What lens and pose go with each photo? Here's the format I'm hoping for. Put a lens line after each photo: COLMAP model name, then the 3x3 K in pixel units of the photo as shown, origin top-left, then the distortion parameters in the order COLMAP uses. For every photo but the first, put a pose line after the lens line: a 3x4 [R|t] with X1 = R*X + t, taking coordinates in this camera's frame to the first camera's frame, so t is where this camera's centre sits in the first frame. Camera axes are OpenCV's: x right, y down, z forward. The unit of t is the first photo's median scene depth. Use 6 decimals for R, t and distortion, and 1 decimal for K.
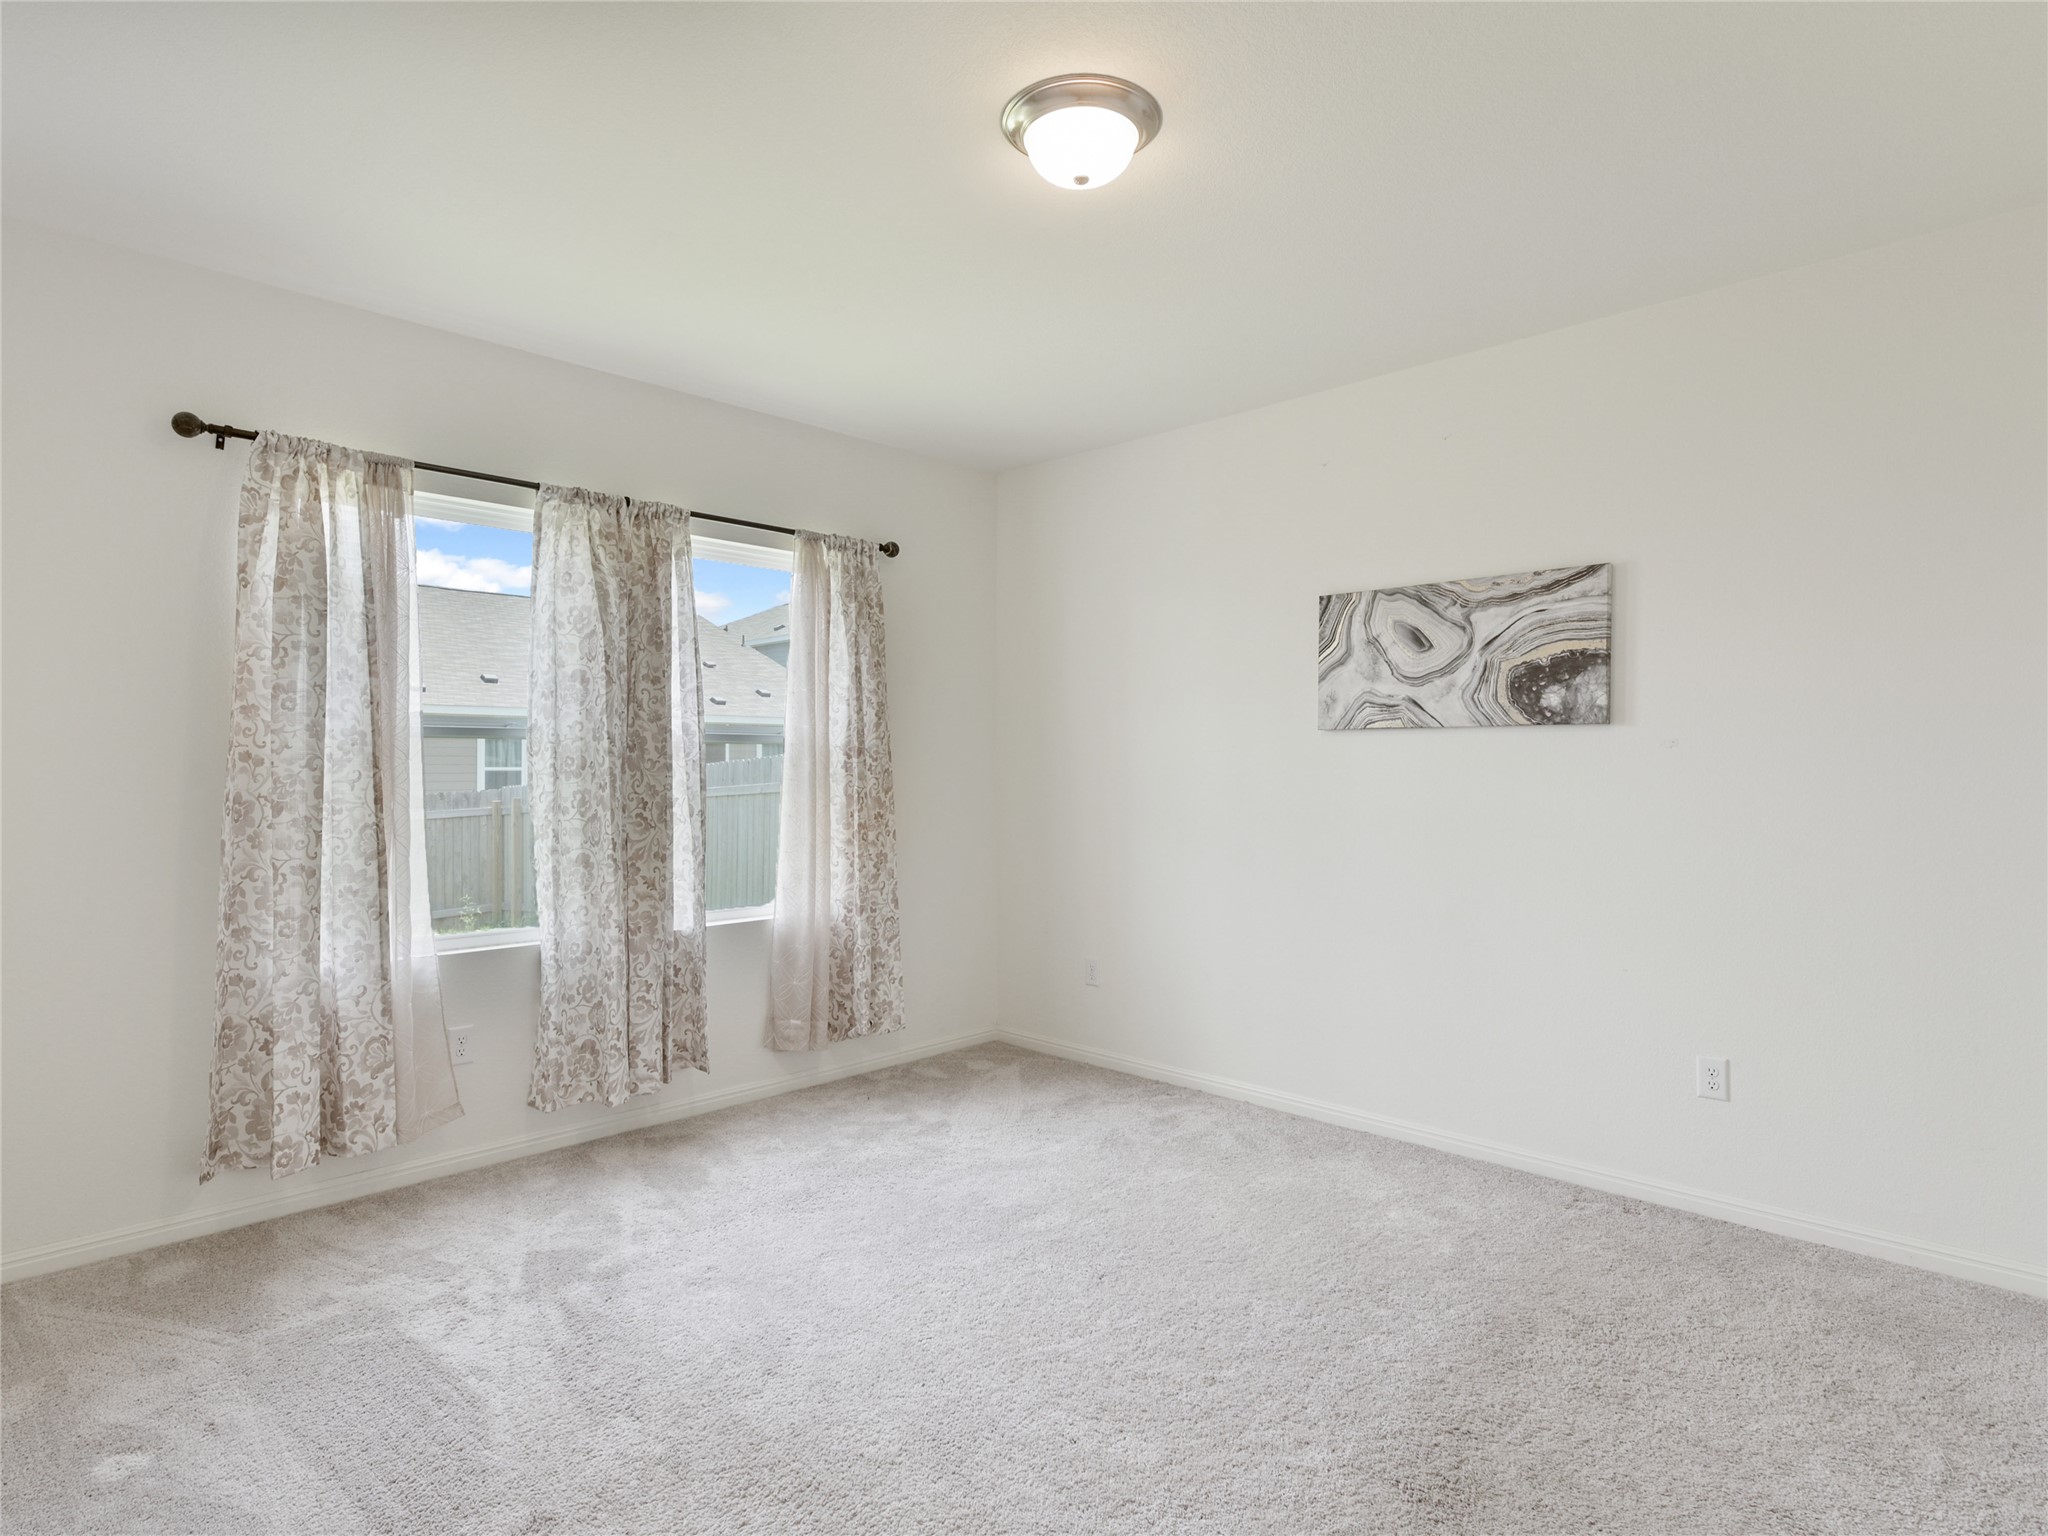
lens RADIAL K [[1105.6, 0, 1020.9], [0, 1105.6, 785.7], [0, 0, 1]] dist [0.000739, 0.000281]
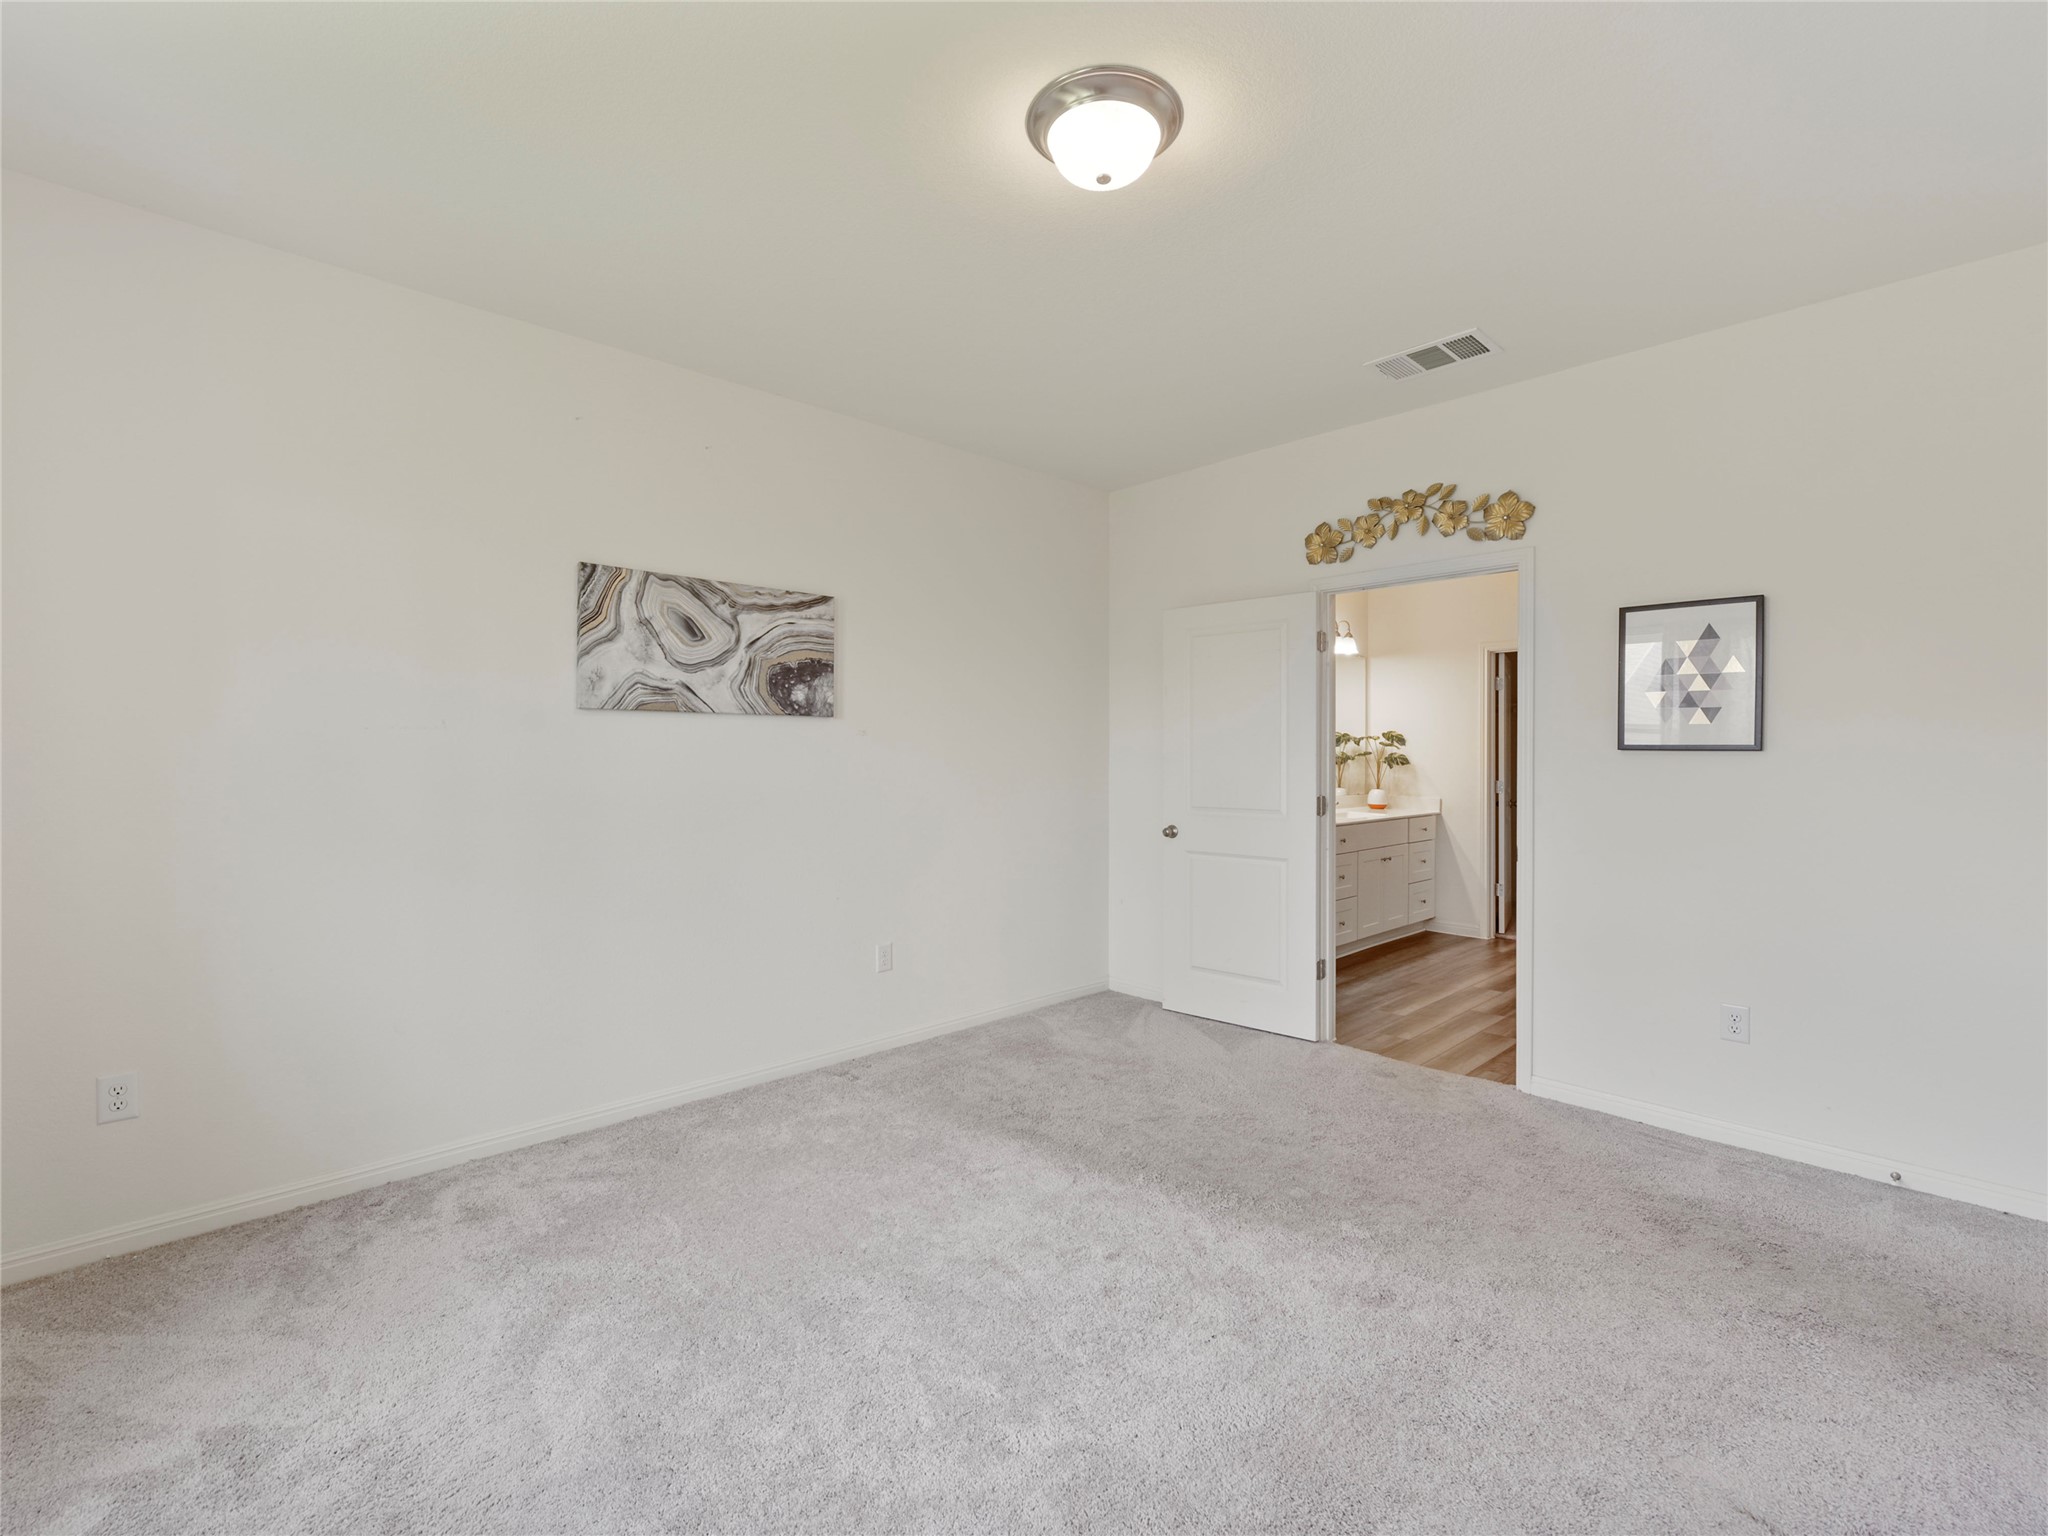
lens RADIAL K [[932.6, 0, 1016.9], [0, 932.6, 769.0], [0, 0, 1]] dist [0.001001, -0.000201]
pose [[0.043615, -0.017843, 0.998889, -0.515610], [0.015484, 0.999732, 0.017182, -0.007913], [-0.998928, 0.014717, 0.043879, 0.639626]]
